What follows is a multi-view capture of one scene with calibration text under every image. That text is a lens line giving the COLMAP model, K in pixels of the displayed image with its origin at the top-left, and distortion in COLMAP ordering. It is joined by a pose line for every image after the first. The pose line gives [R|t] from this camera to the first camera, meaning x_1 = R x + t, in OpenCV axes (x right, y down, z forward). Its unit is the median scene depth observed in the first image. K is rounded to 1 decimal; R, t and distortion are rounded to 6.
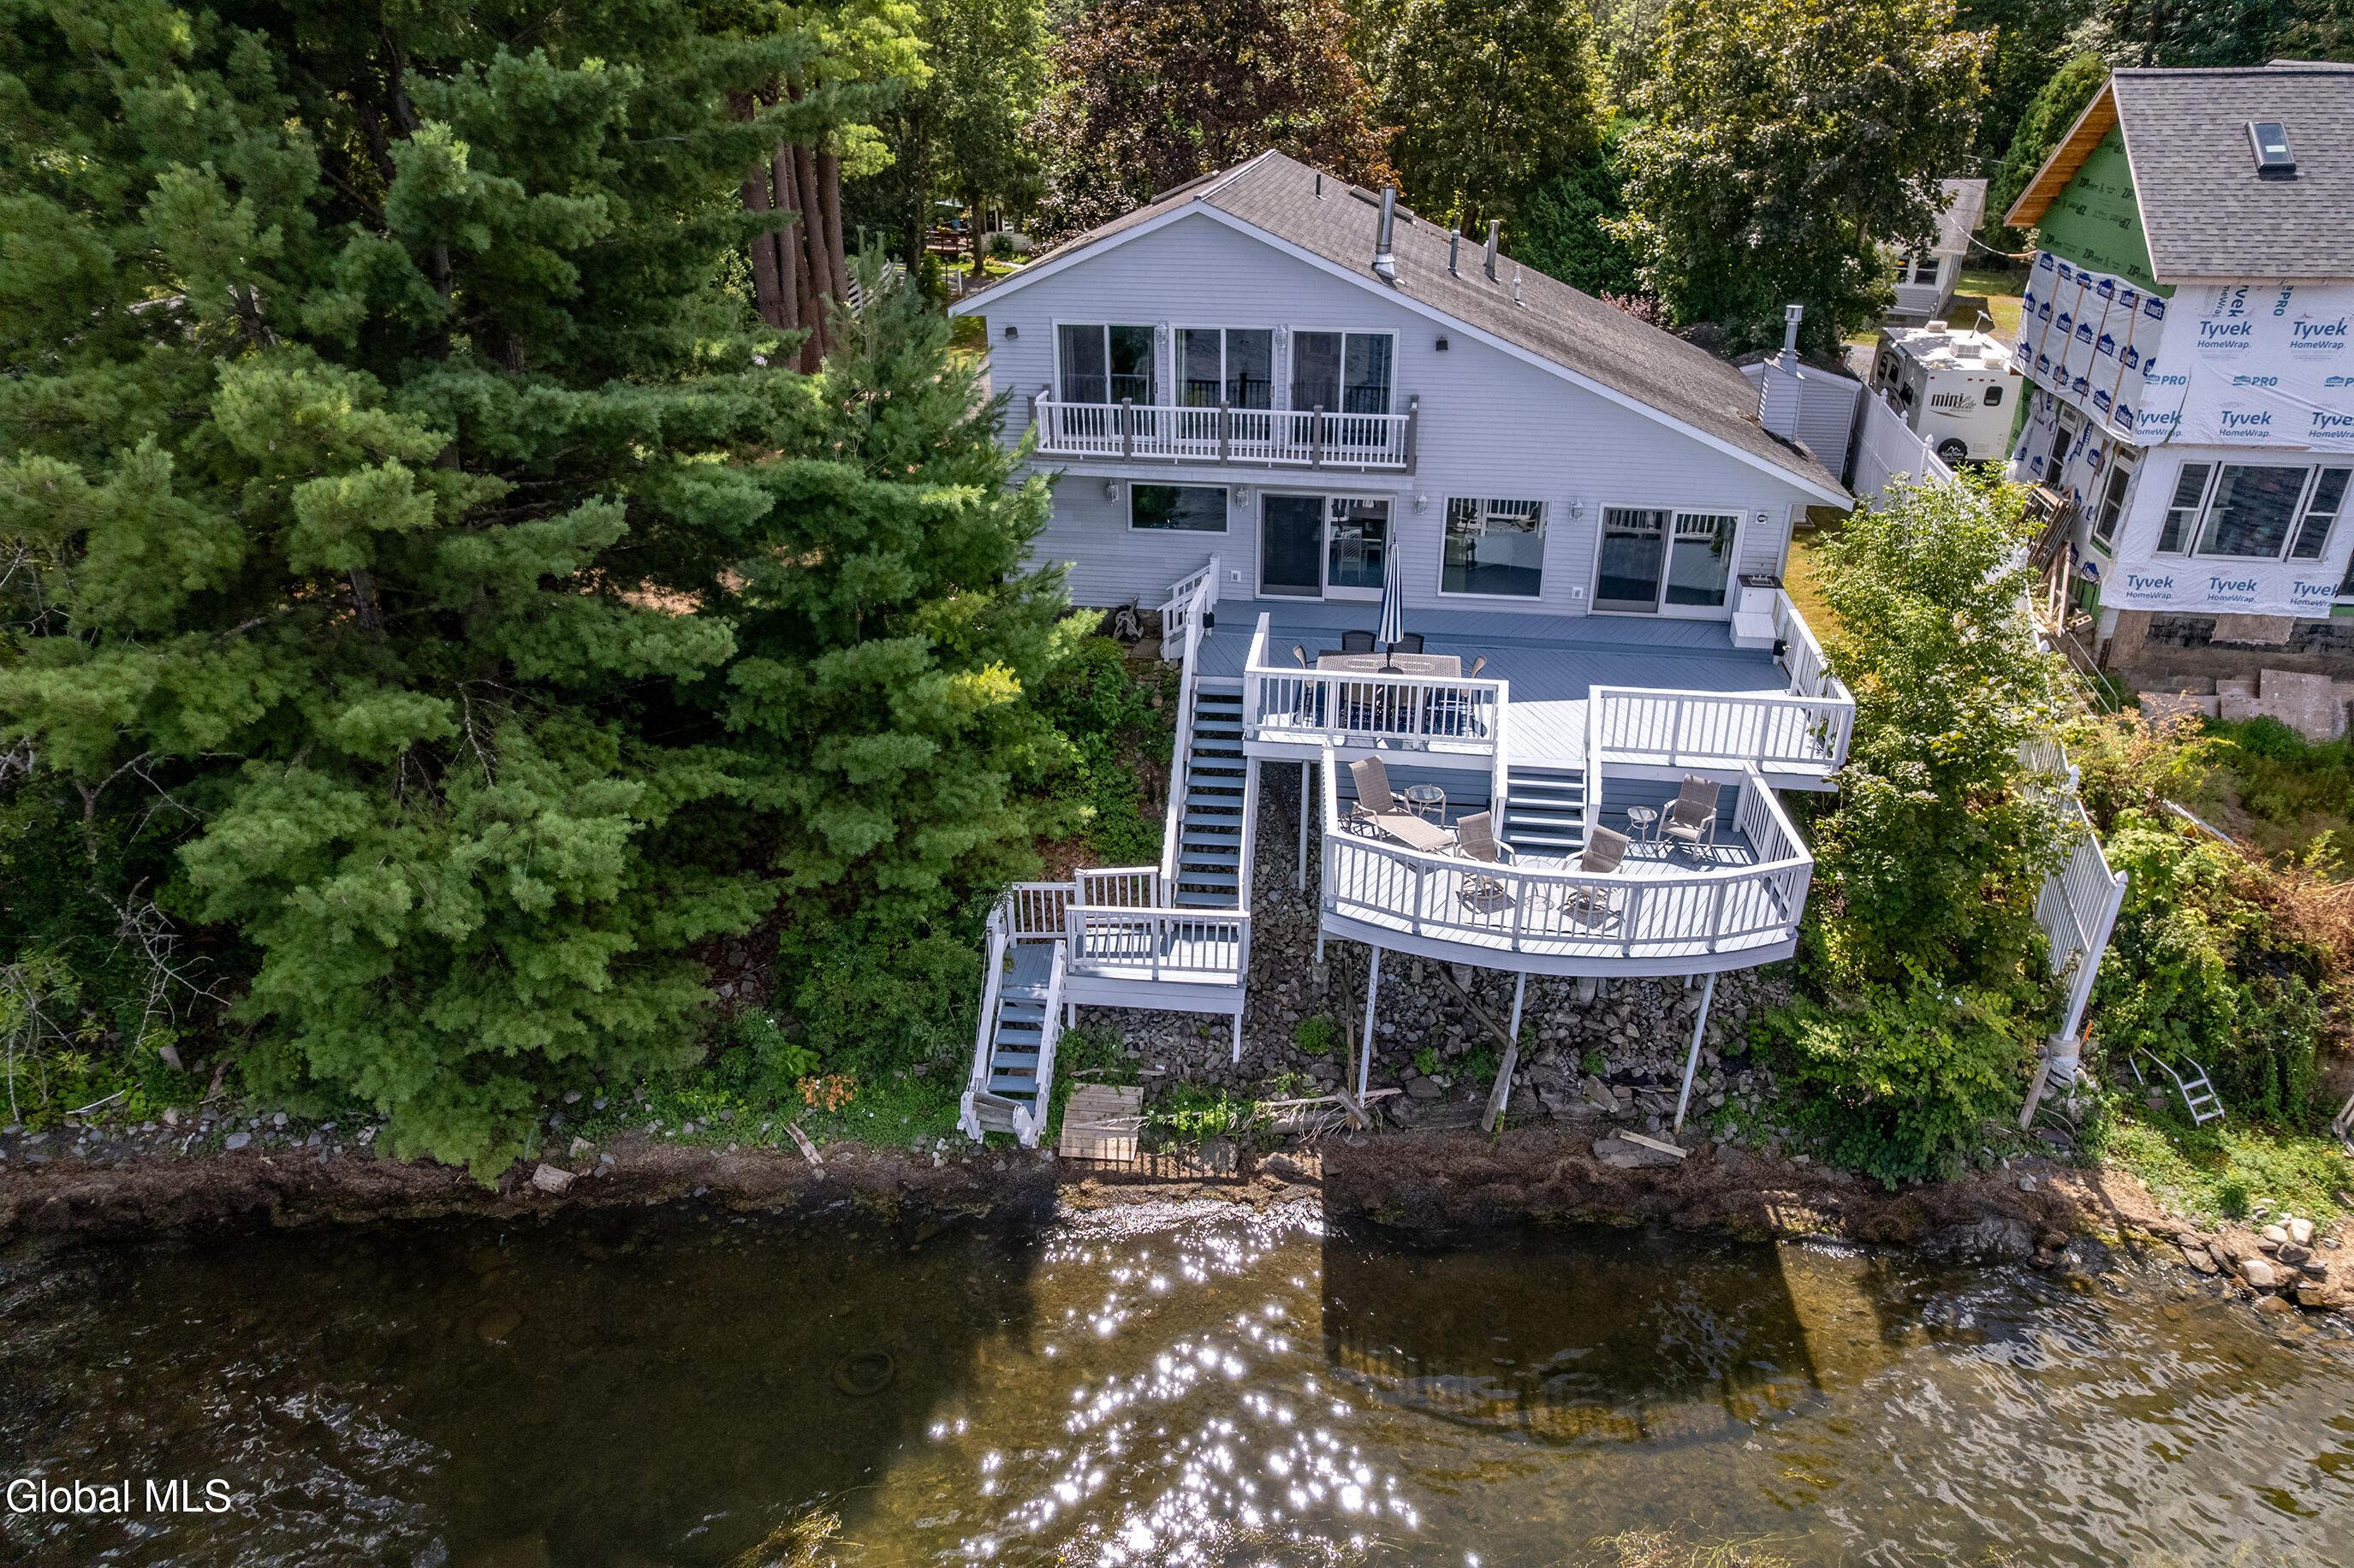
lens RADIAL K [[1505.2, 0, 1183.5], [0, 1505.2, 792.5], [0, 0, 1]] dist [-0.075108, 0.068054]
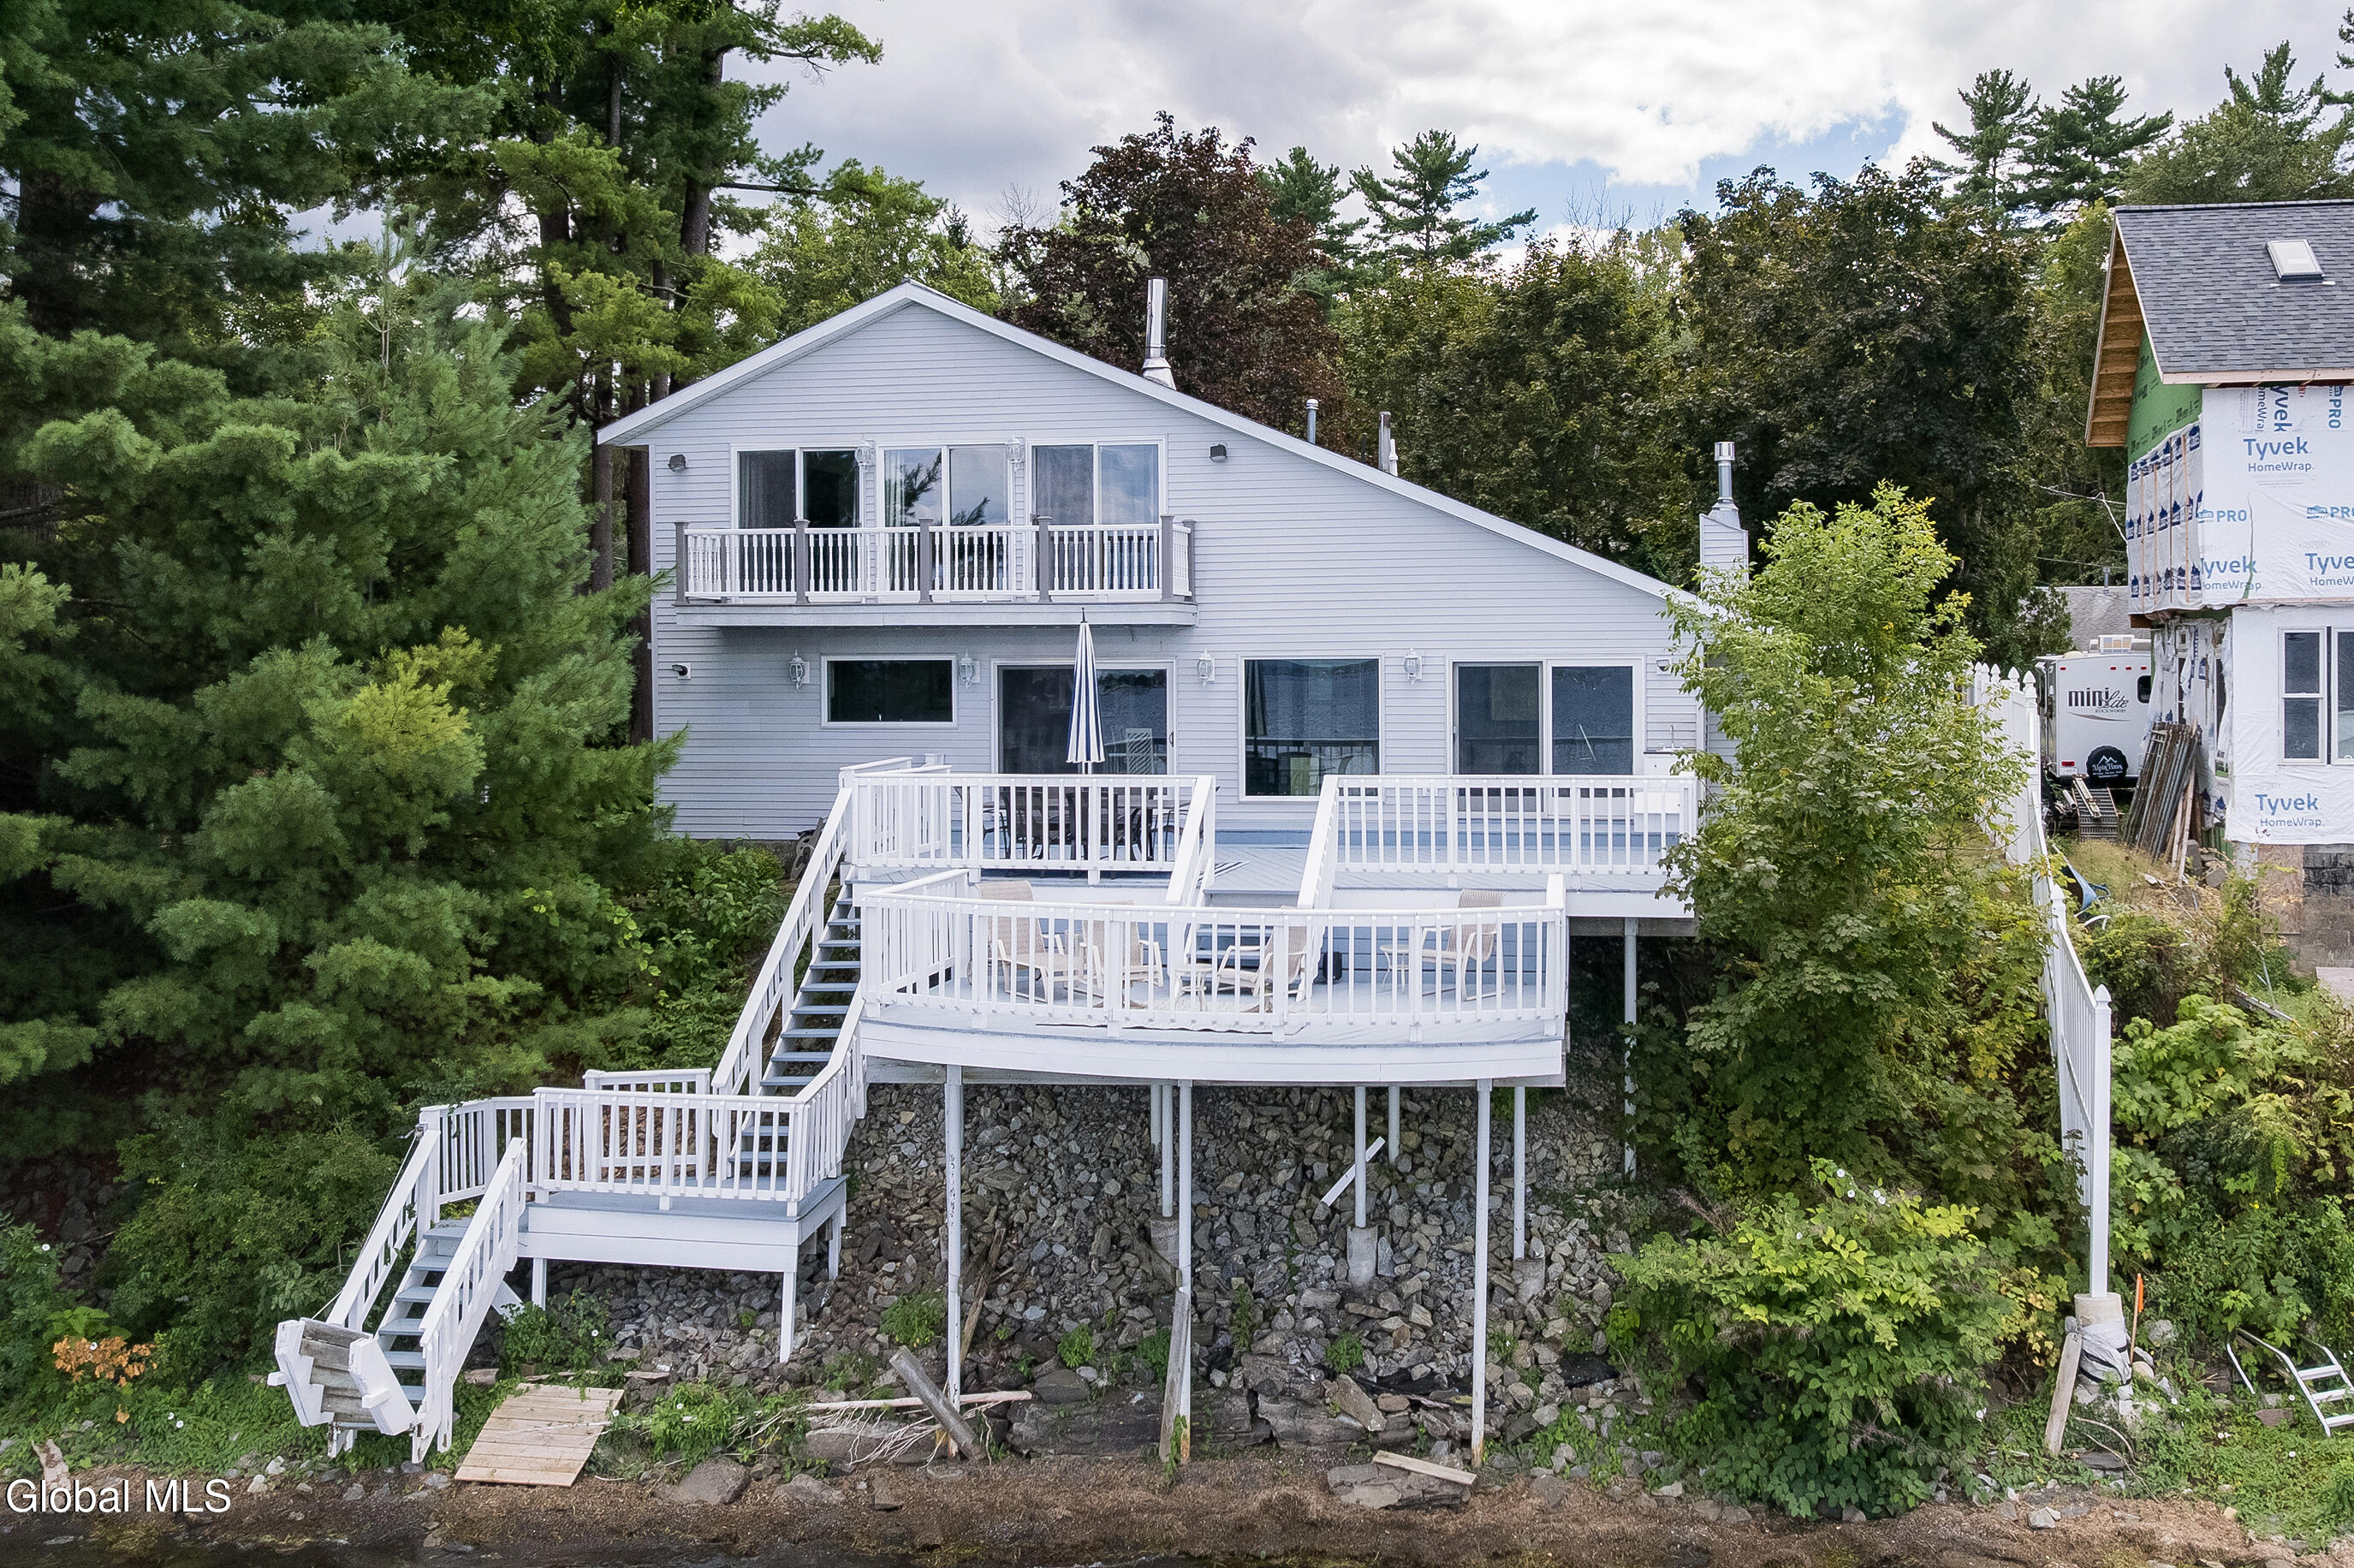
lens RADIAL K [[2192.0, 0, 1392.2], [0, 2192.0, 645.4], [0, 0, 1]] dist [-0.056337, 0.000000]
pose [[0.999996, -0.000818, -0.002873, 0.296822], [-0.000578, 0.890634, -0.454720, 0.331077], [0.002931, 0.454720, 0.890630, 0.058844]]
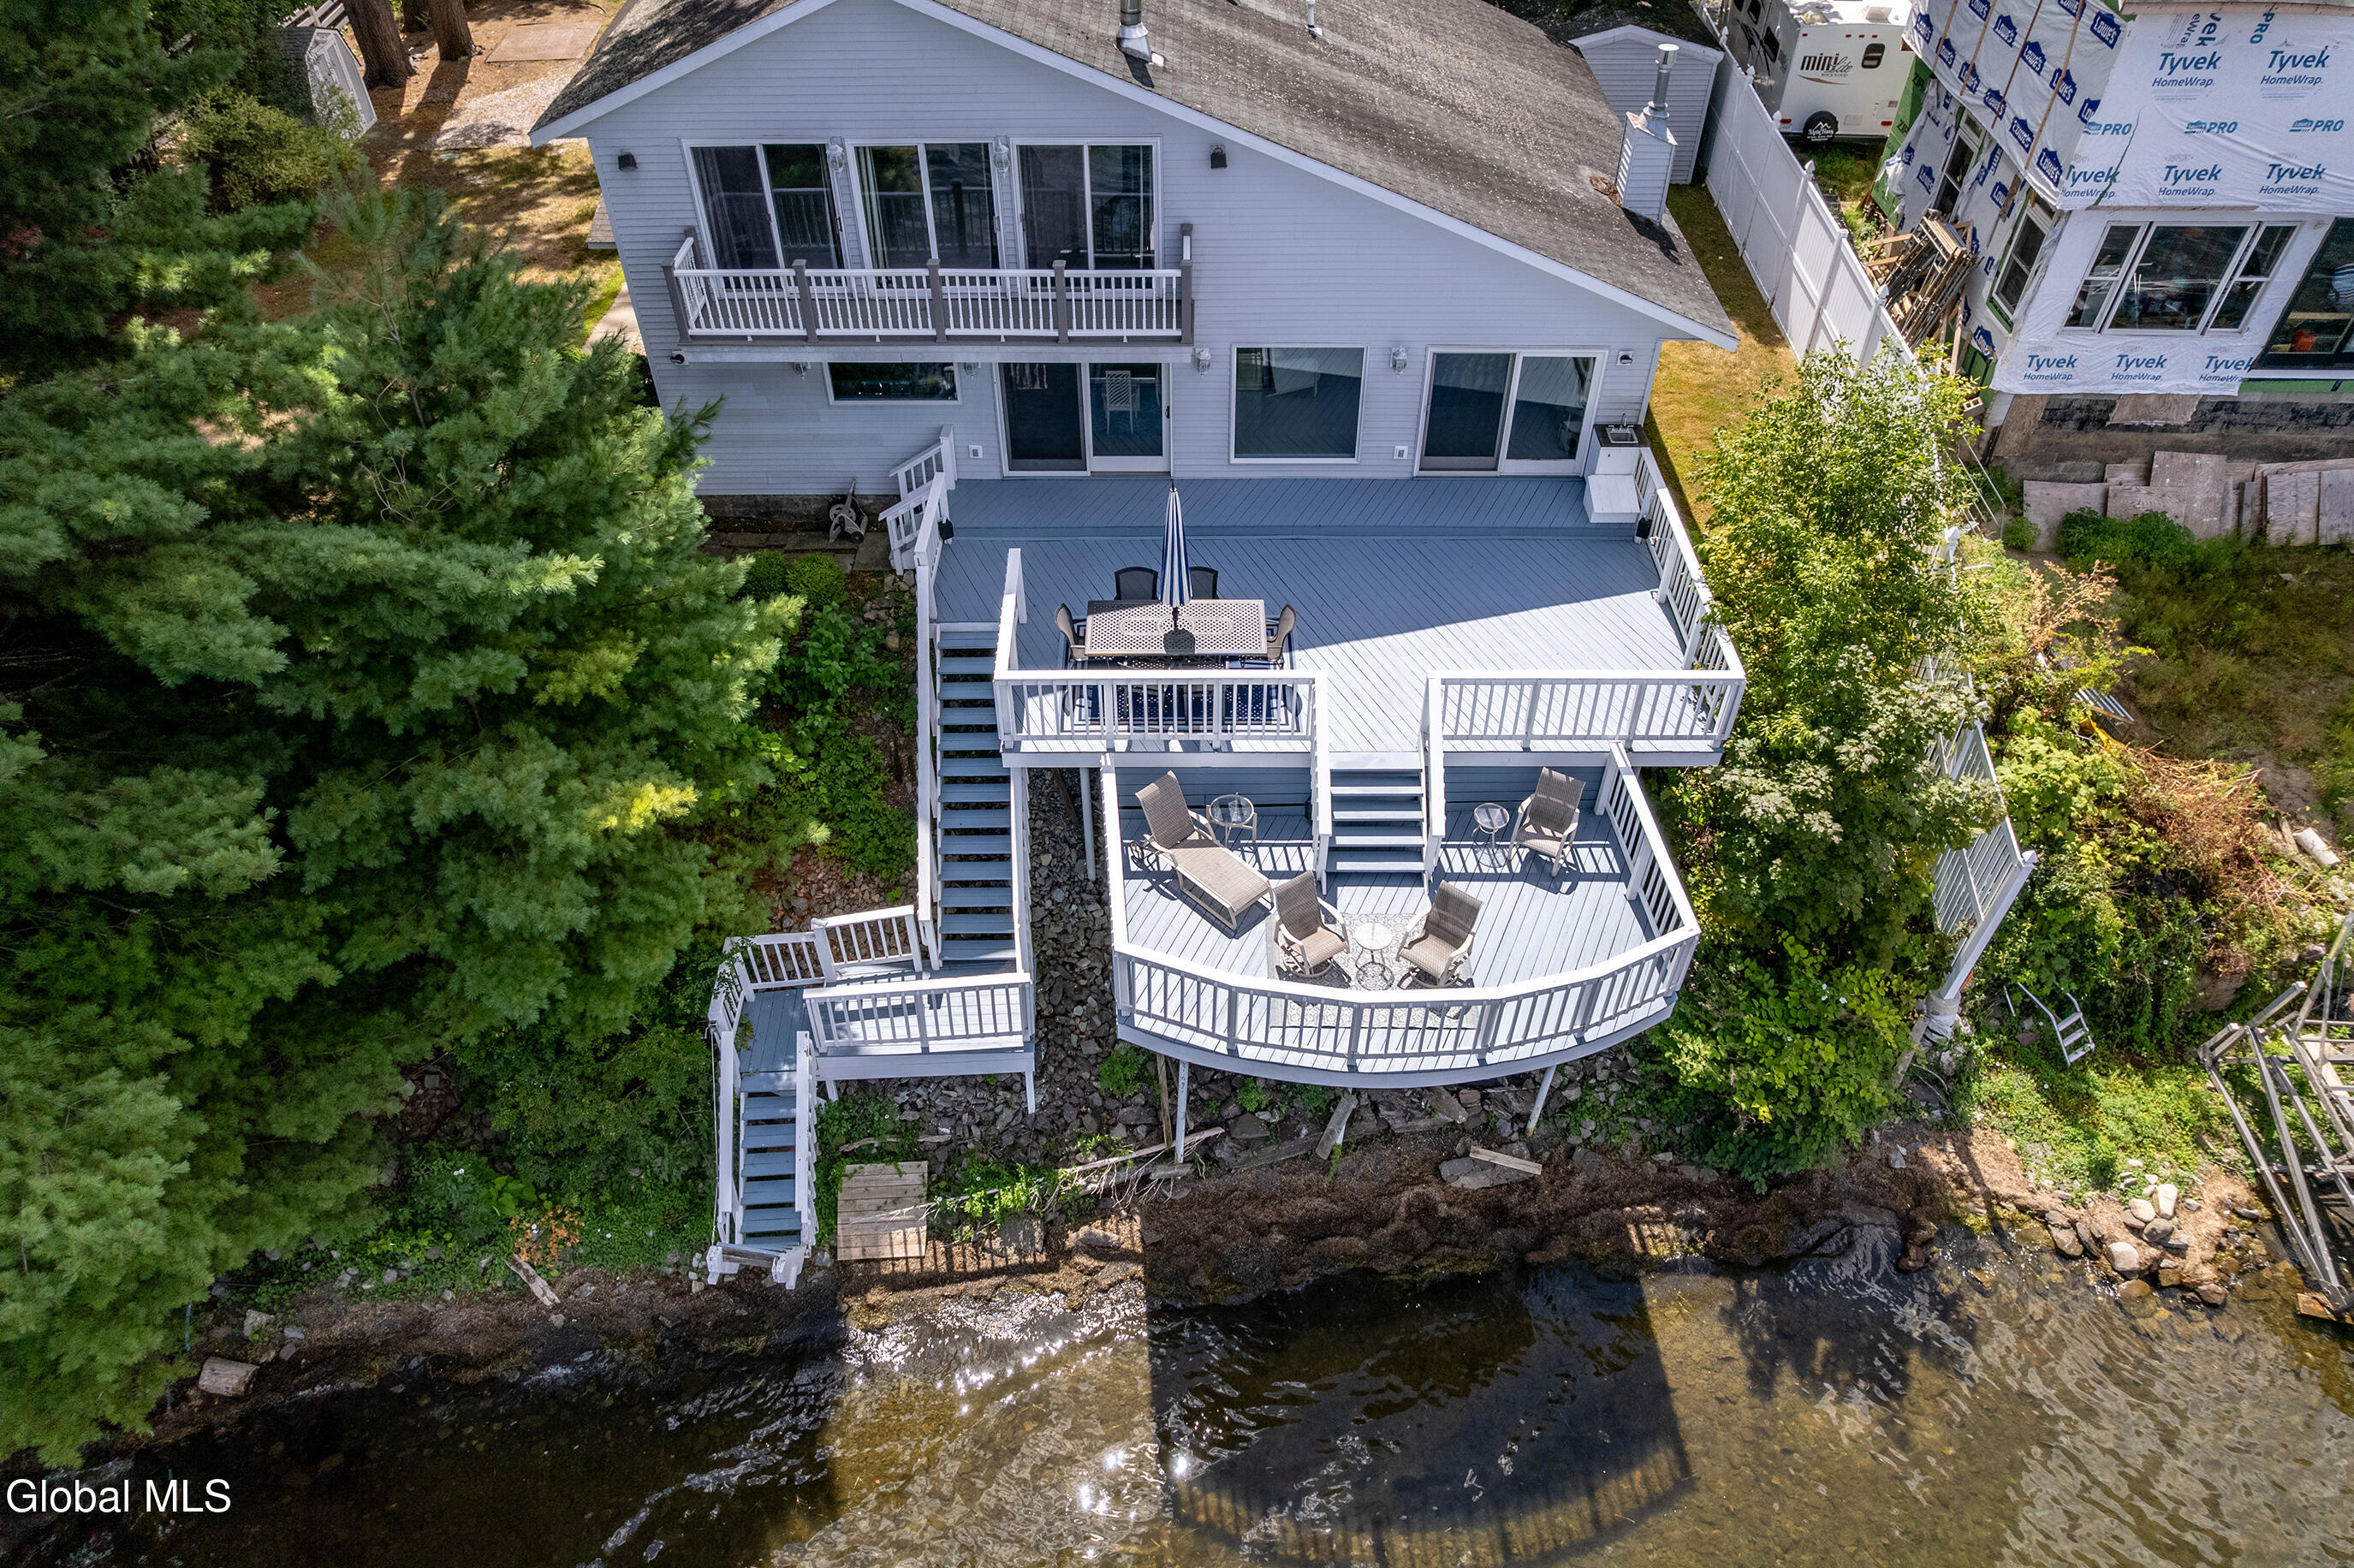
lens RADIAL K [[1505.2, 0, 1181.7], [0, 1505.2, 791.4], [0, 0, 1]] dist [-0.075108, 0.068054]
pose [[0.988580, -0.104694, 0.108393, 0.046721], [0.066916, 0.949438, 0.306740, -0.258027], [-0.135026, -0.295983, 0.945601, 0.234667]]
